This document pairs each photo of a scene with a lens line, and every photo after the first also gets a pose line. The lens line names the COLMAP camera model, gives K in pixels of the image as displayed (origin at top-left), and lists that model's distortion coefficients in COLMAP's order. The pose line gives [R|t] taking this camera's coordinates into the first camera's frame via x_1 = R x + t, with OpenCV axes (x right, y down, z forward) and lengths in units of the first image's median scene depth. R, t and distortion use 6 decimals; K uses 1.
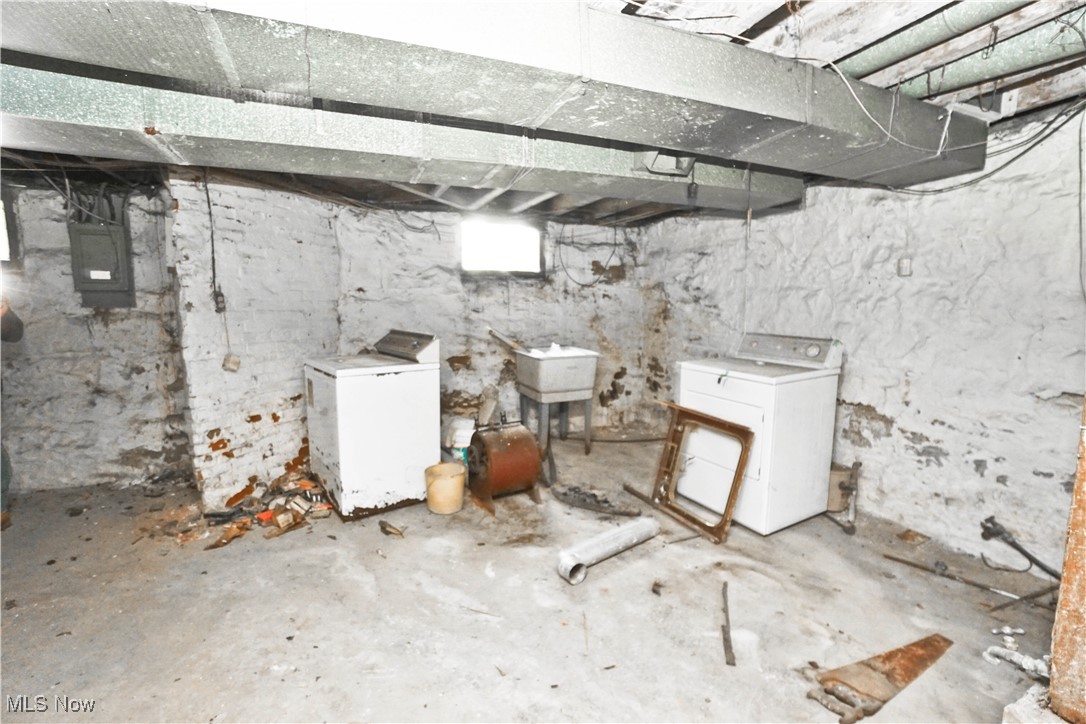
lens RADIAL K [[466.9, 0, 543.0], [0, 466.9, 362.0], [0, 0, 1]] dist [-0.039084, 0.000187]
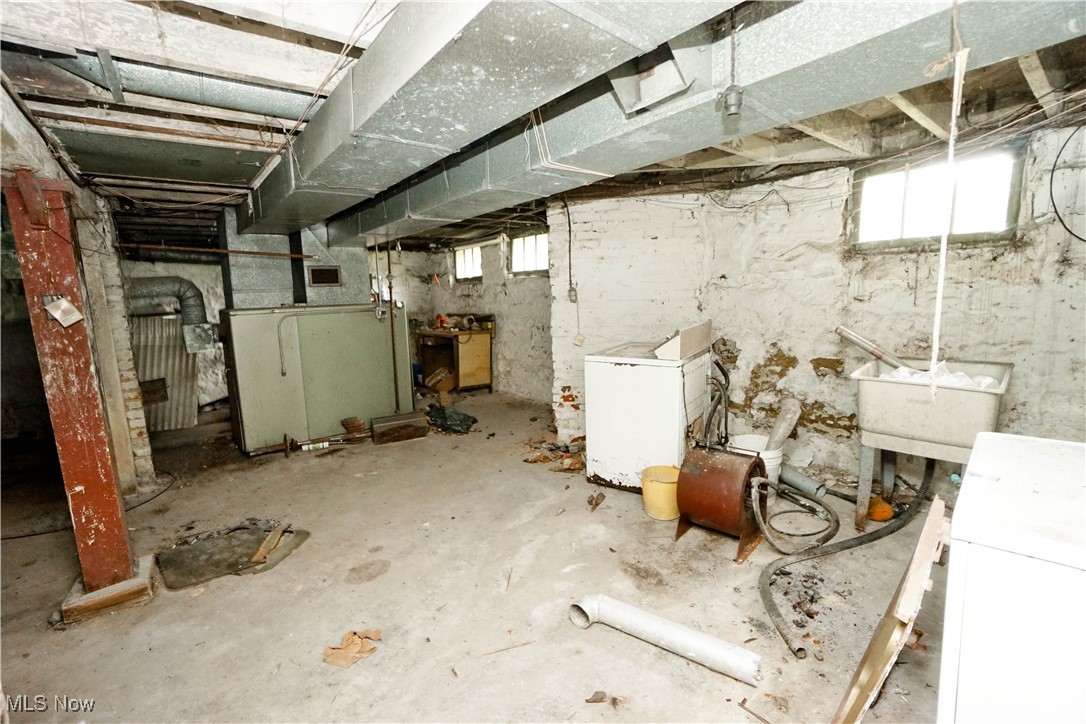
lens RADIAL K [[477.1, 0, 543.0], [0, 477.1, 362.0], [0, 0, 1]] dist [-0.023320, 0.000329]
pose [[0.290769, 0.134388, -0.947309, 0.624345], [-0.078846, 0.990085, 0.116255, -0.089277], [0.953539, 0.040888, 0.298481, 0.479249]]
